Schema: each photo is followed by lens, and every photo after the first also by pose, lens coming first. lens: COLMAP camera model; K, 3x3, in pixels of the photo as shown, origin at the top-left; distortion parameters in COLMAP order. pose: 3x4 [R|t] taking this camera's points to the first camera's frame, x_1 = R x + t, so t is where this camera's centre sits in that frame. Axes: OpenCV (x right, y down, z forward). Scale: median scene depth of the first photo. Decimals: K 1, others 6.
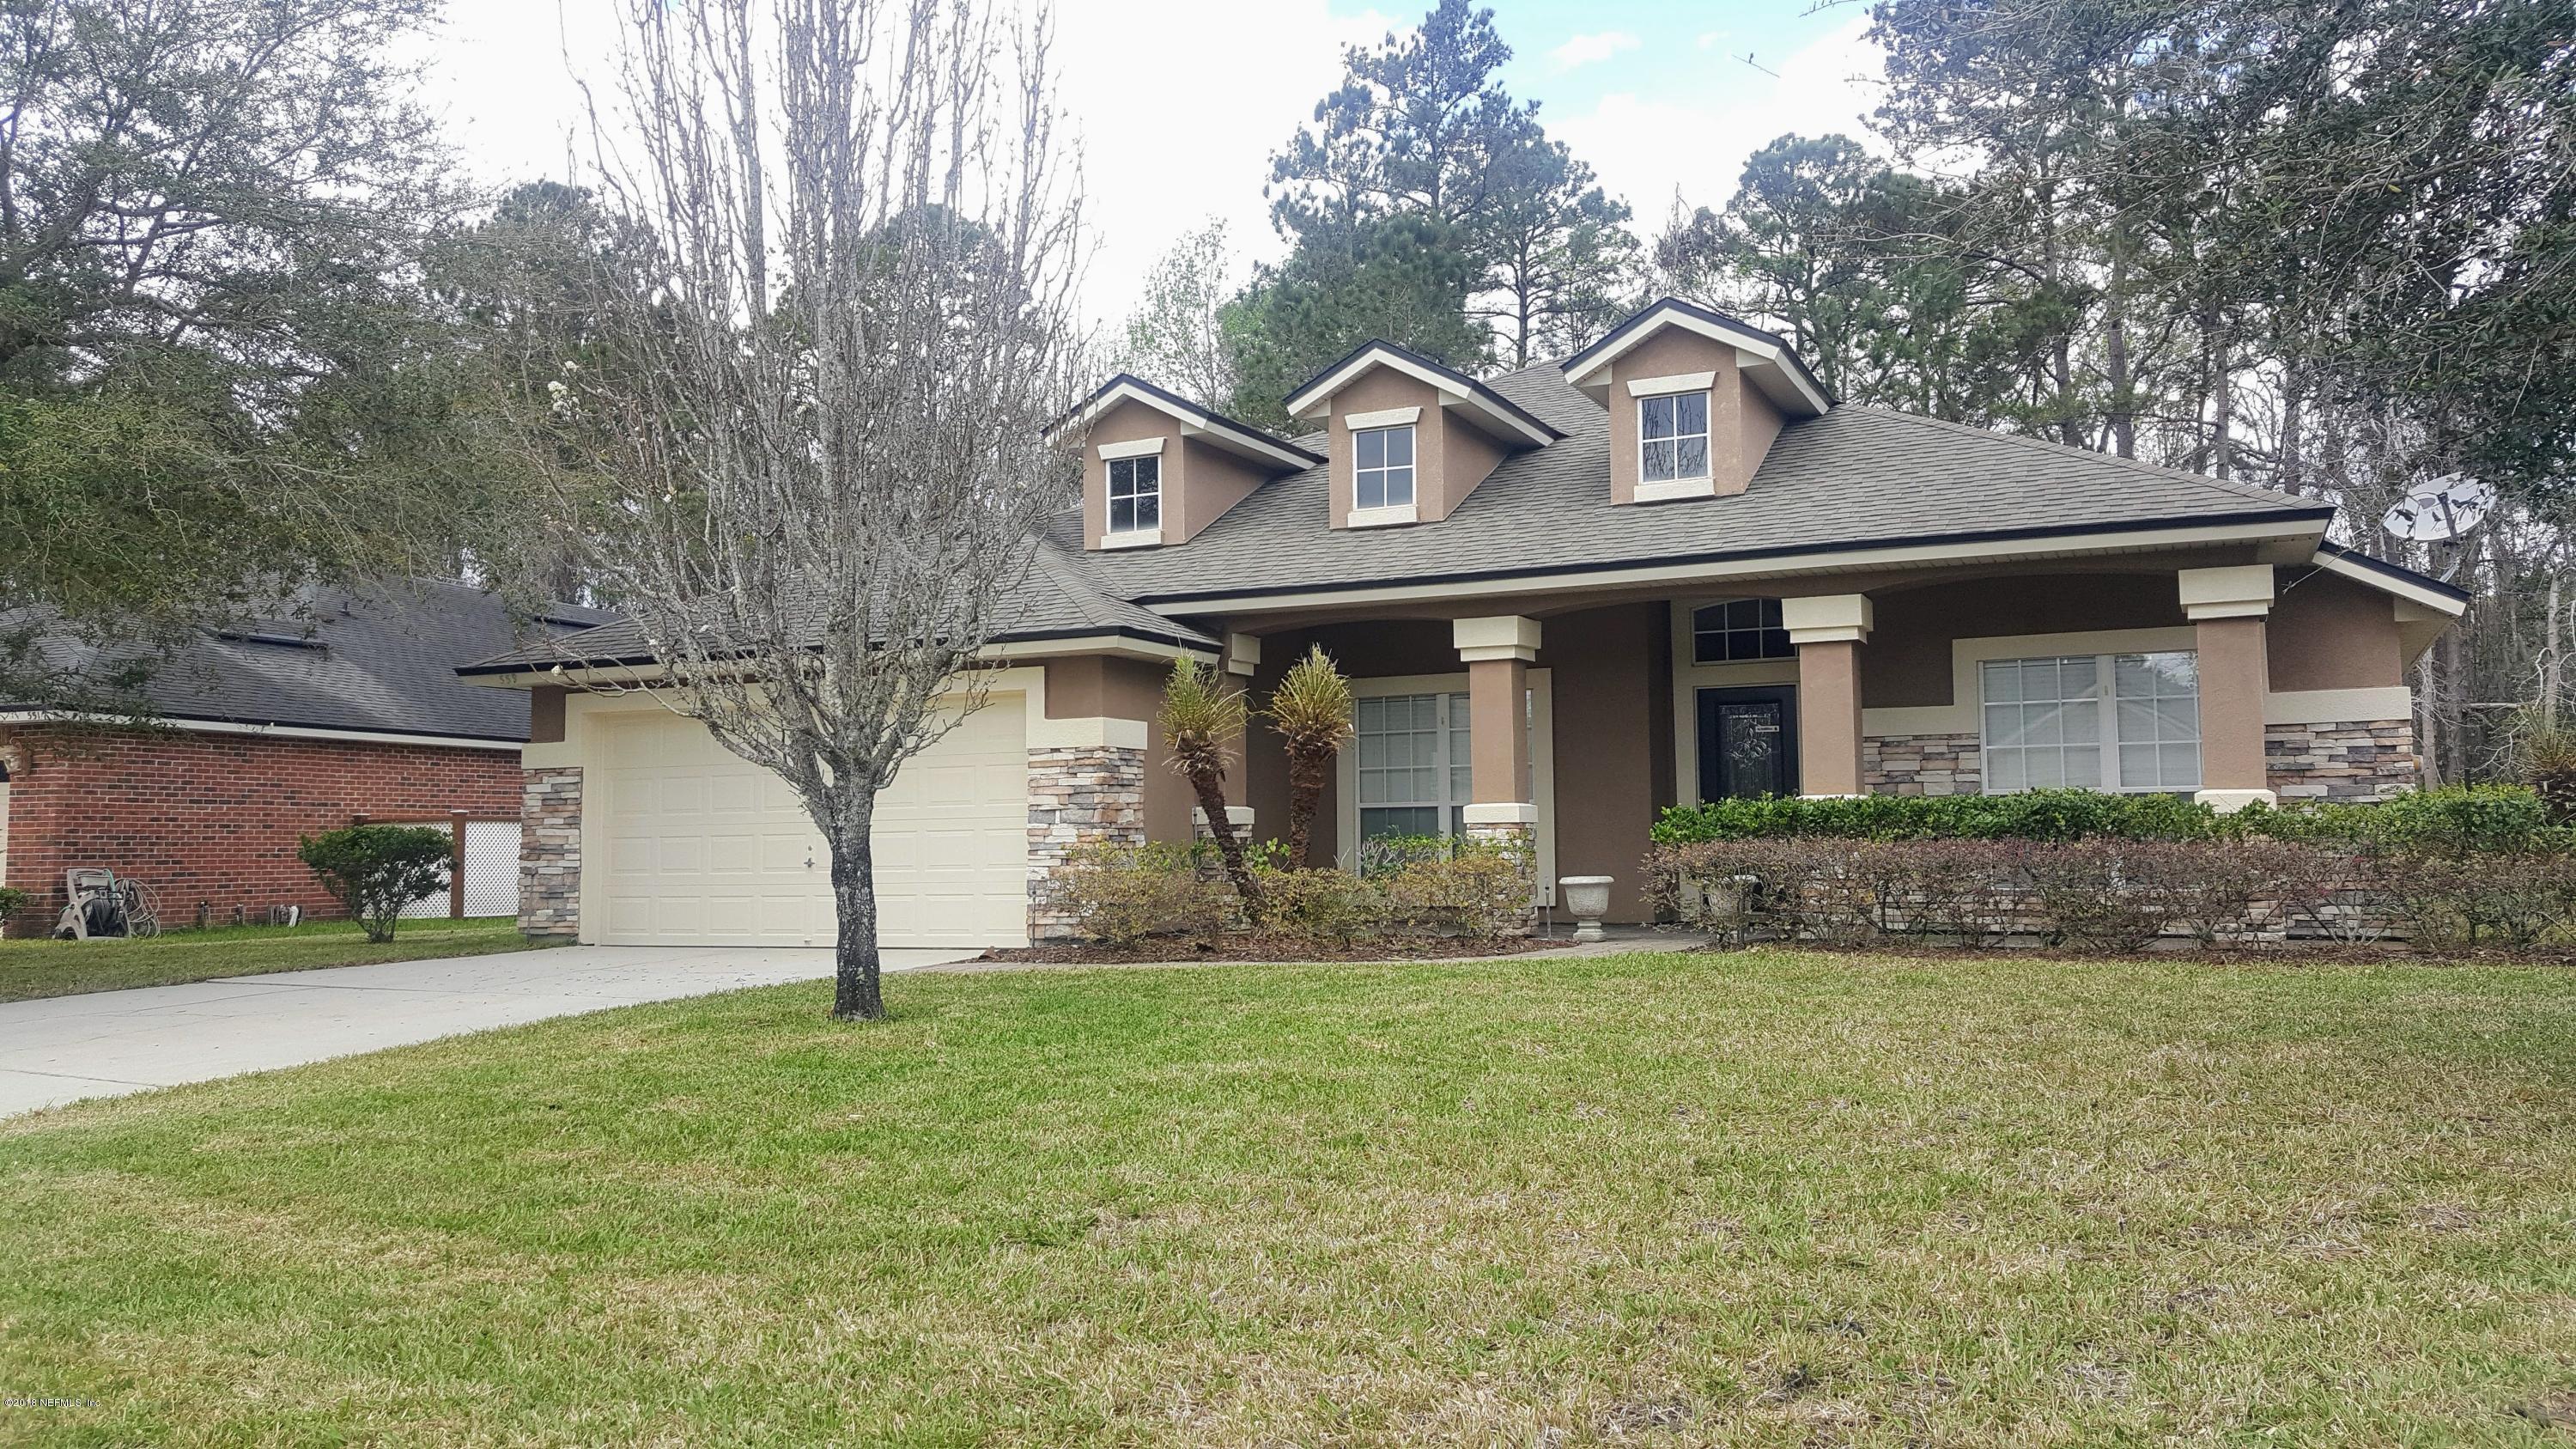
lens RADIAL K [[1894.4, 0, 1279.7], [0, 1894.4, 657.9], [0, 0, 1]] dist [0.085765, -0.107160]
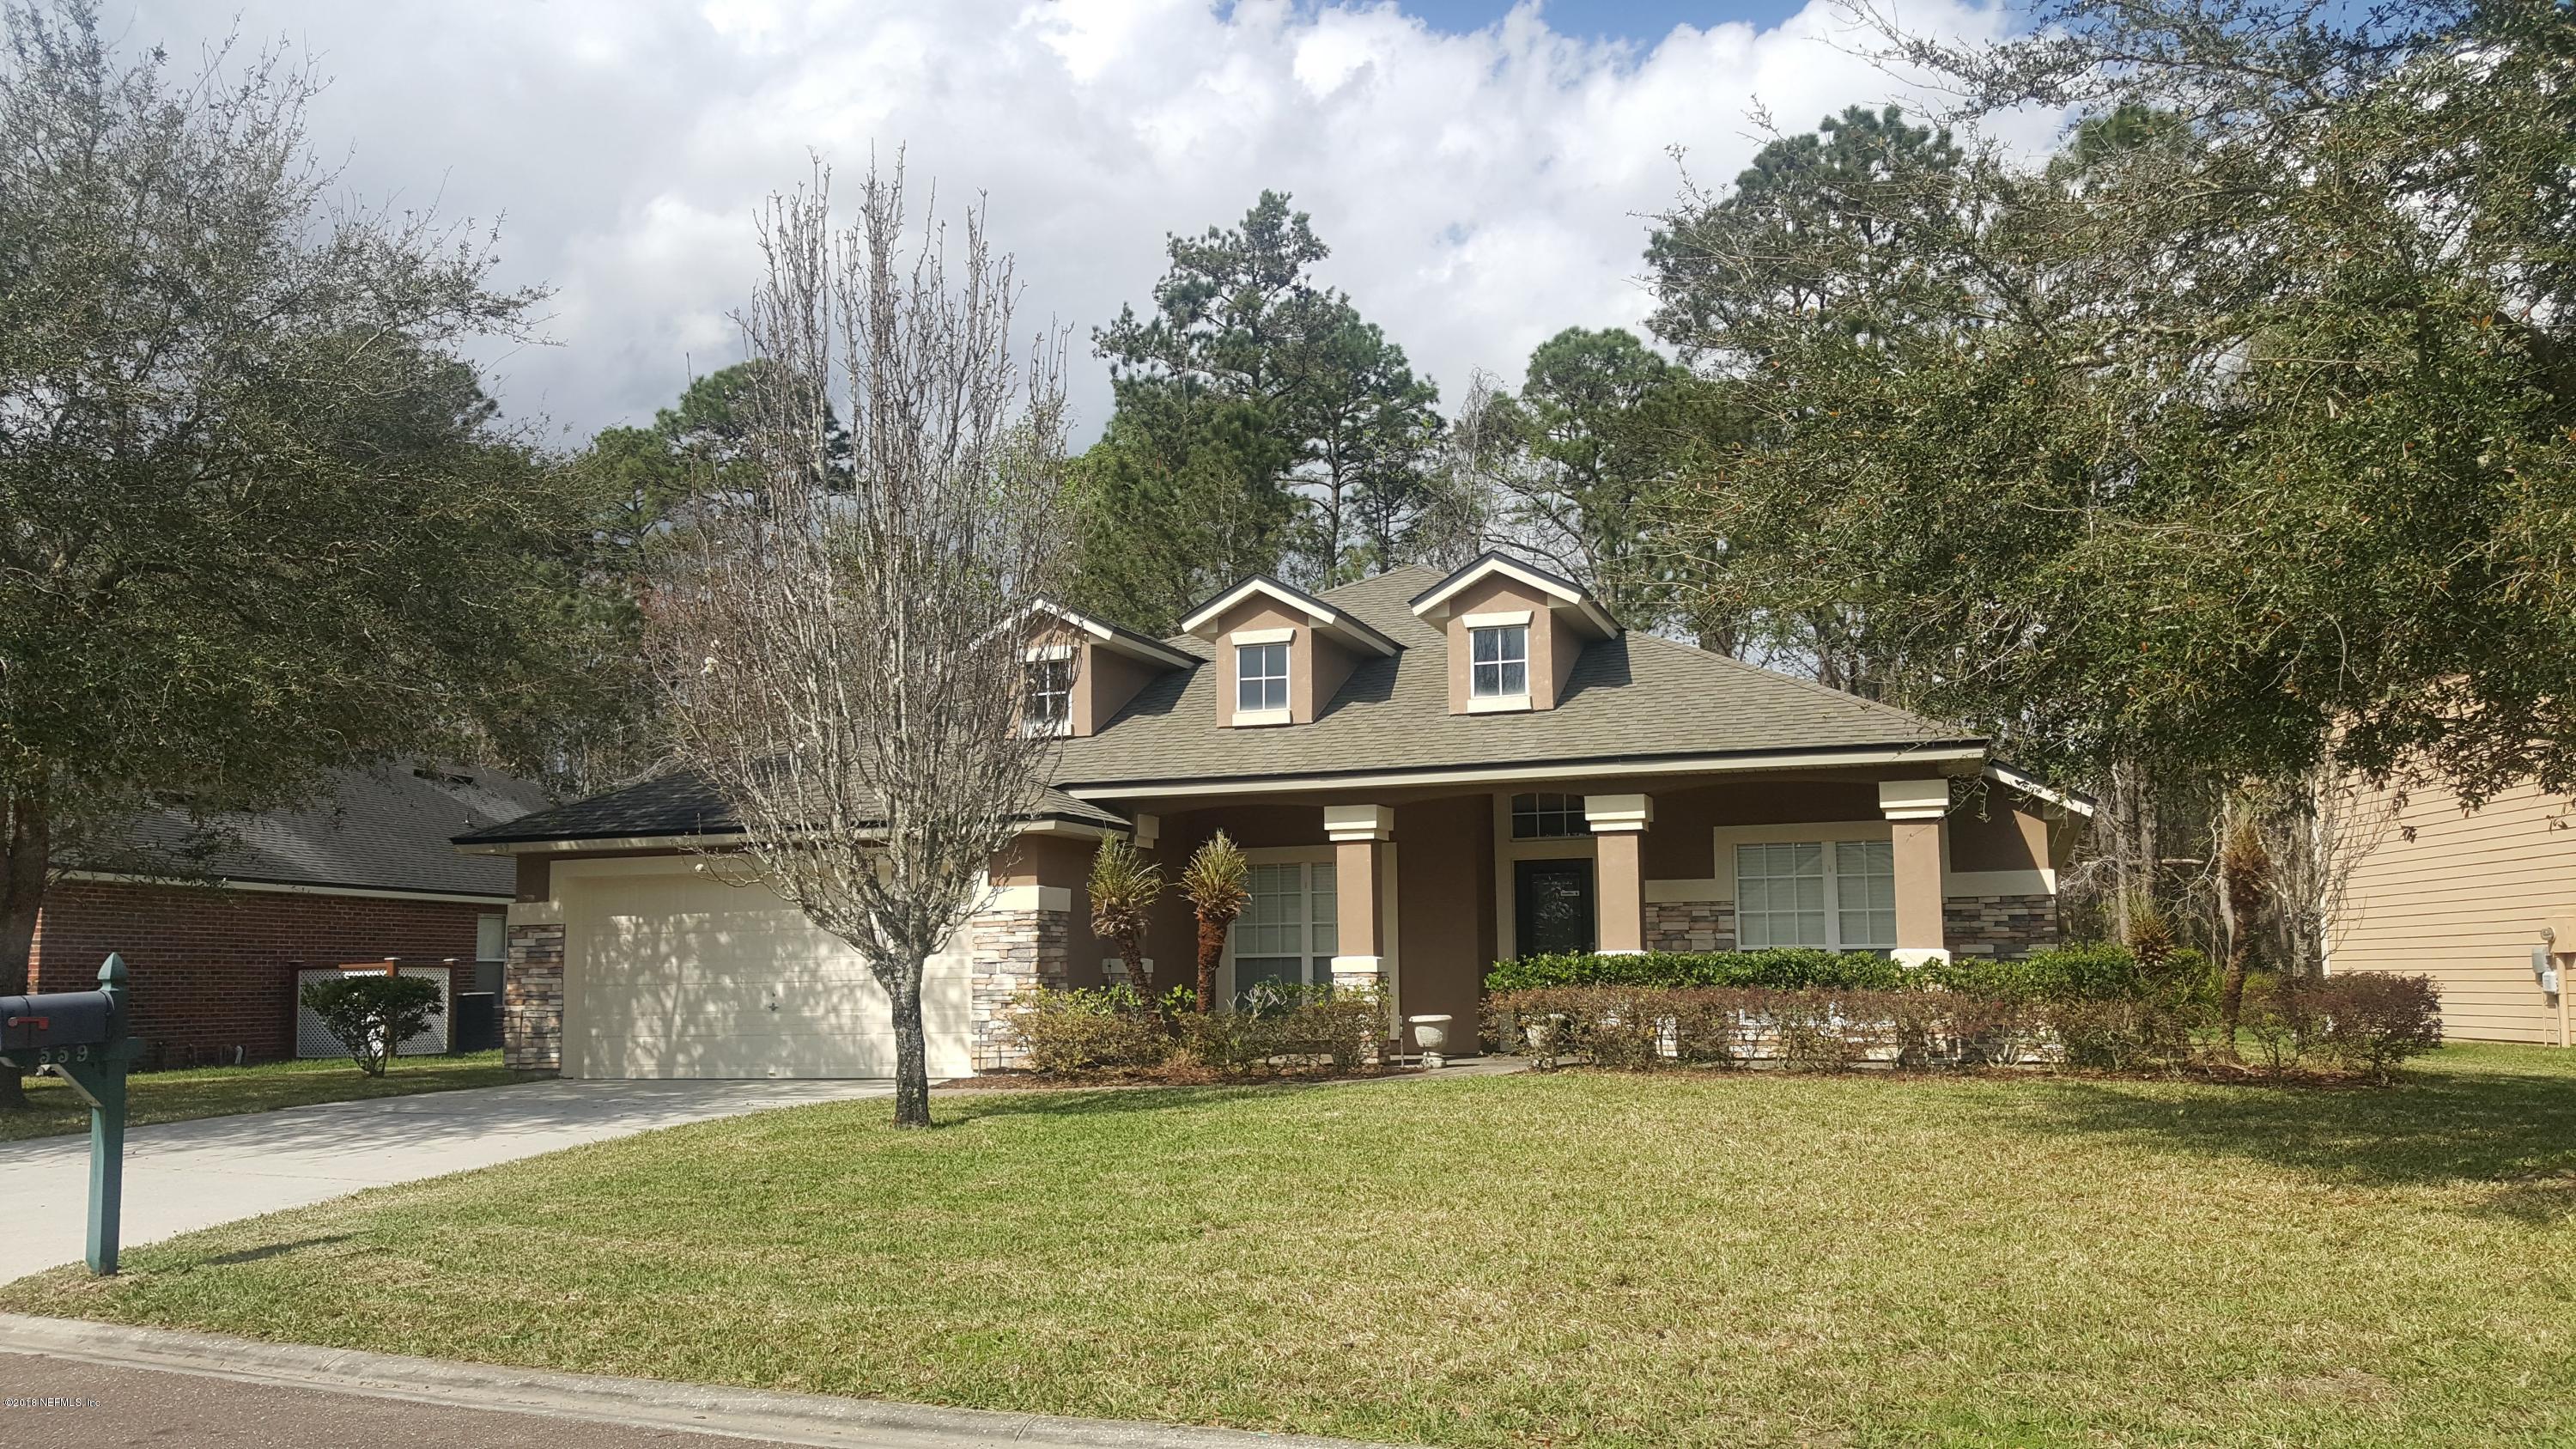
lens RADIAL K [[1894.4, 0, 1269.0], [0, 1894.4, 735.5], [0, 0, 1]] dist [0.085765, -0.107160]
pose [[0.994568, 0.012290, 0.103358, -0.071598], [-0.009148, 0.999483, -0.030813, -0.028142], [-0.103684, 0.029700, 0.994167, -0.222453]]
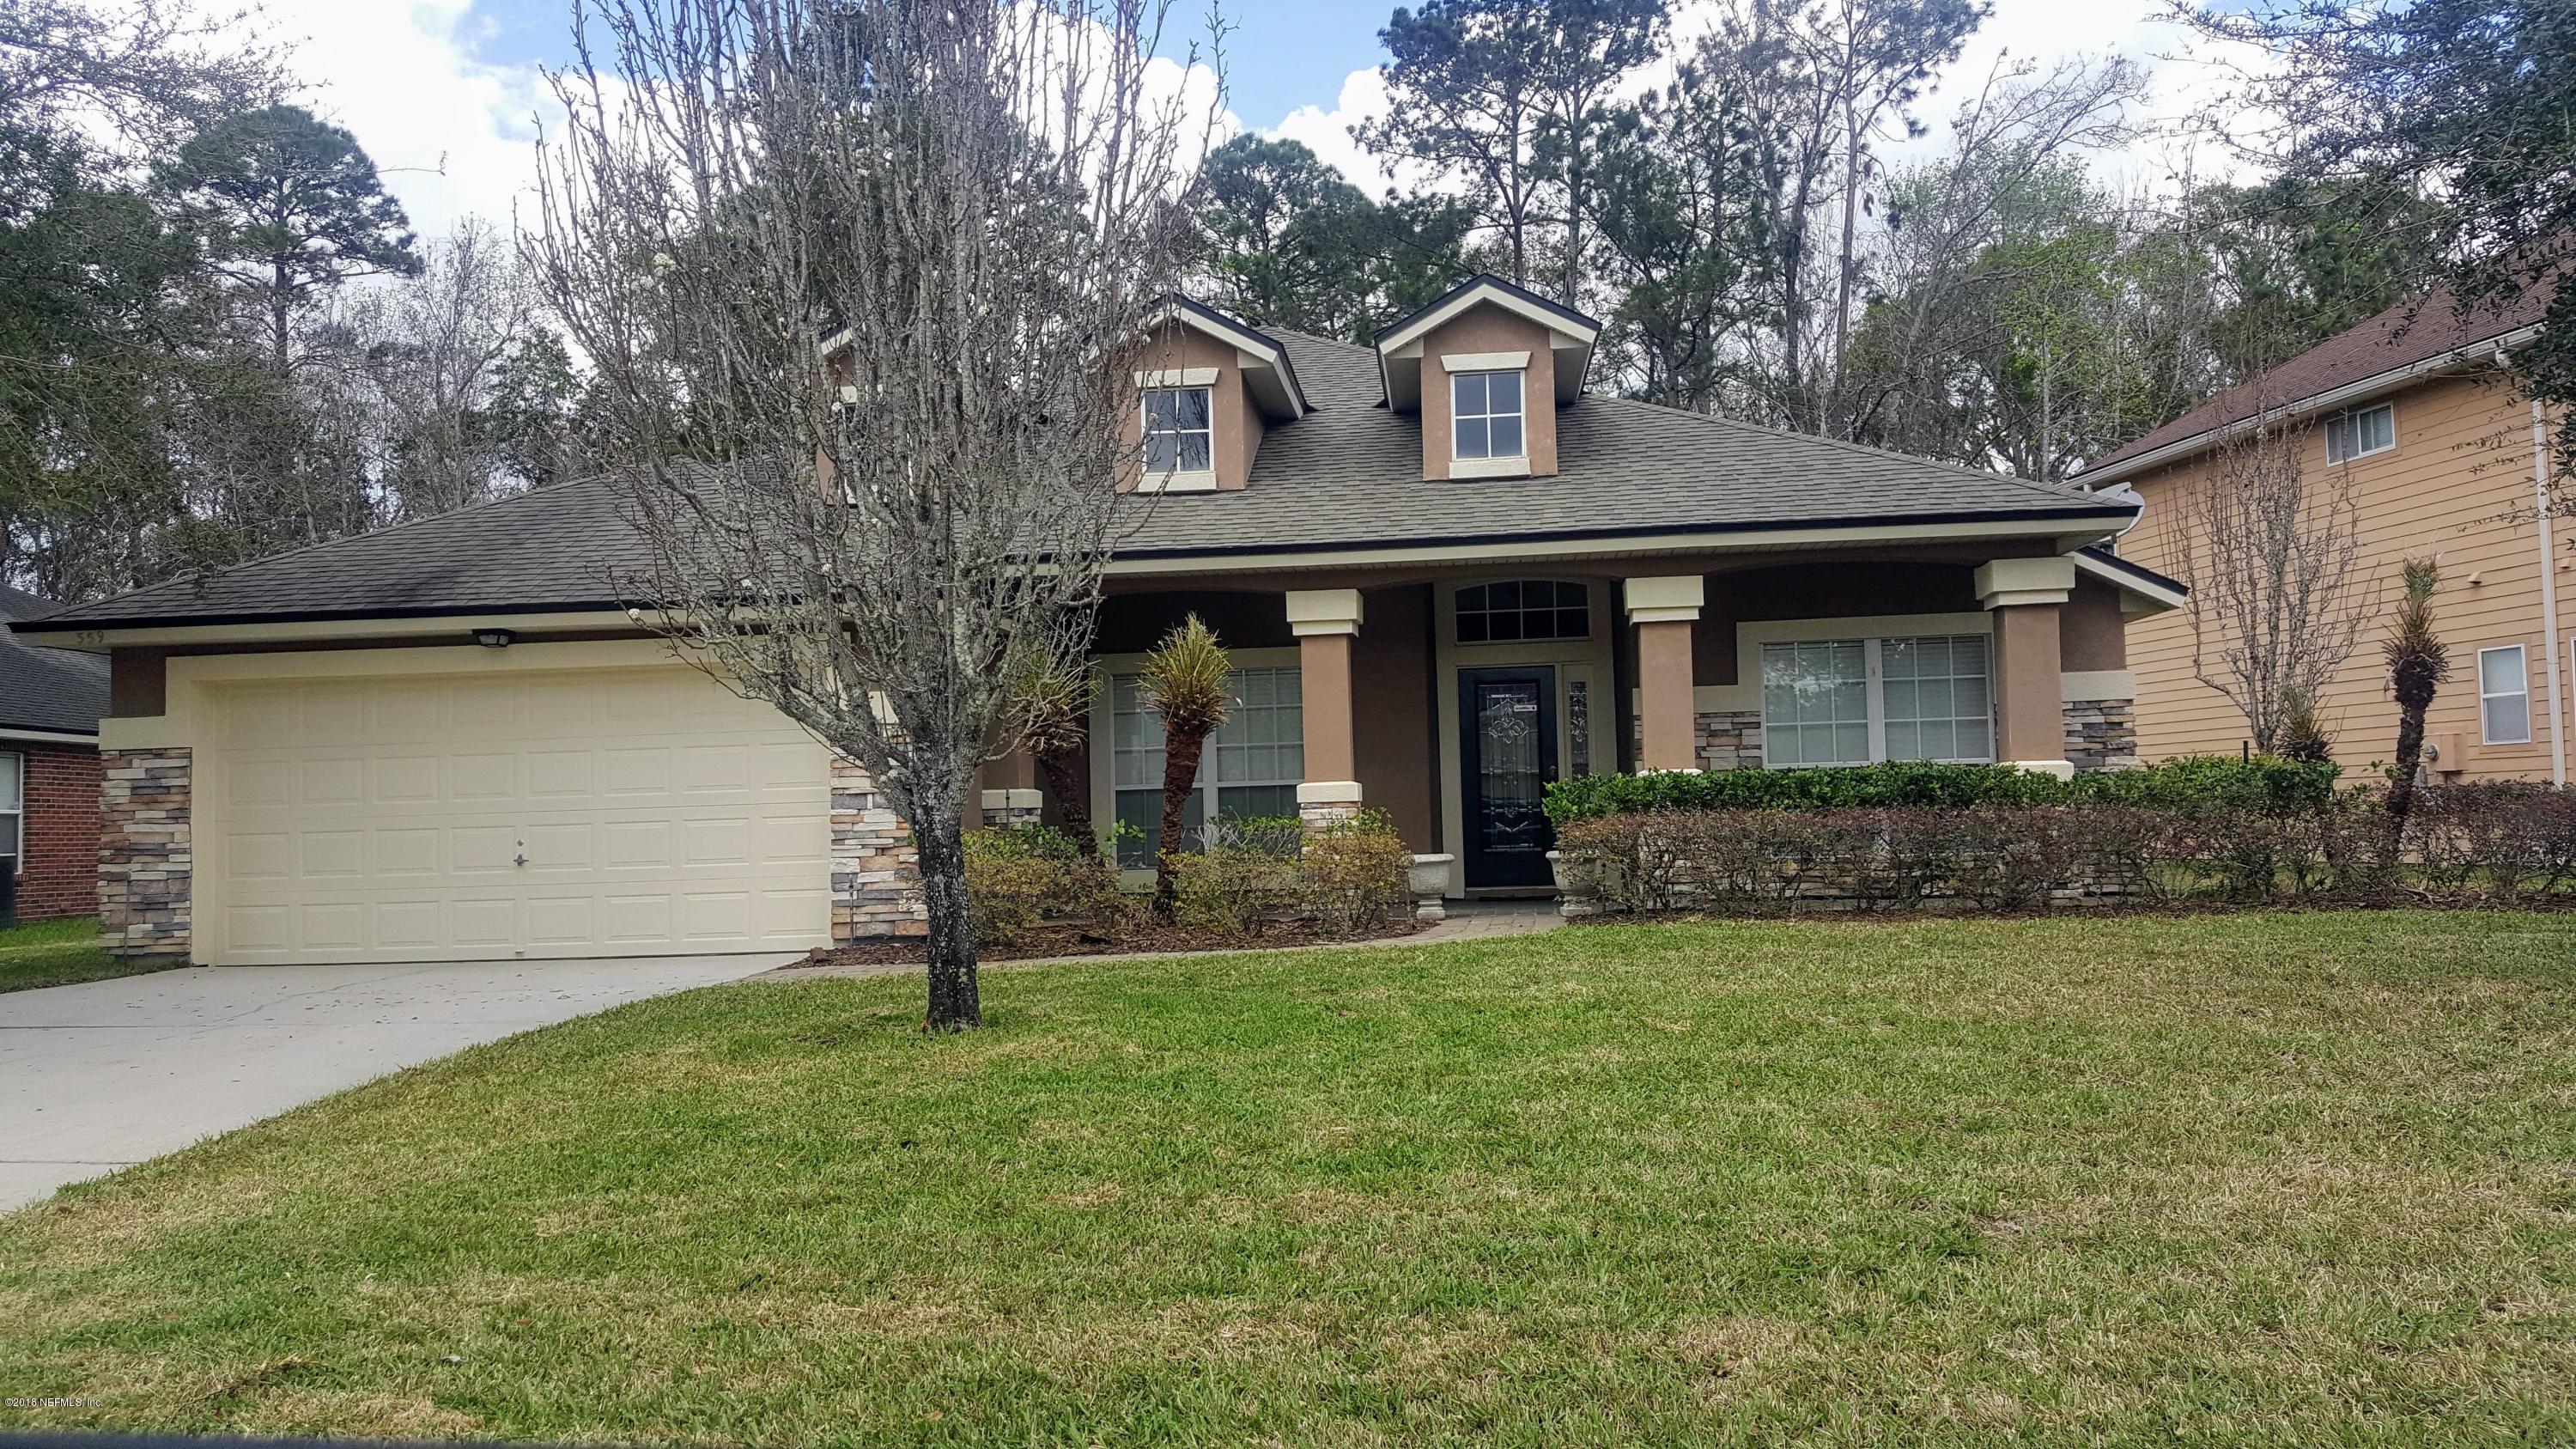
lens RADIAL K [[1894.4, 0, 1287.5], [0, 1894.4, 728.8], [0, 0, 1]] dist [0.085765, -0.107160]
pose [[0.941795, 0.002099, 0.336180, -0.230528], [-0.015769, 0.999156, 0.037938, 0.012832], [-0.335817, -0.041031, 0.941033, 0.094275]]
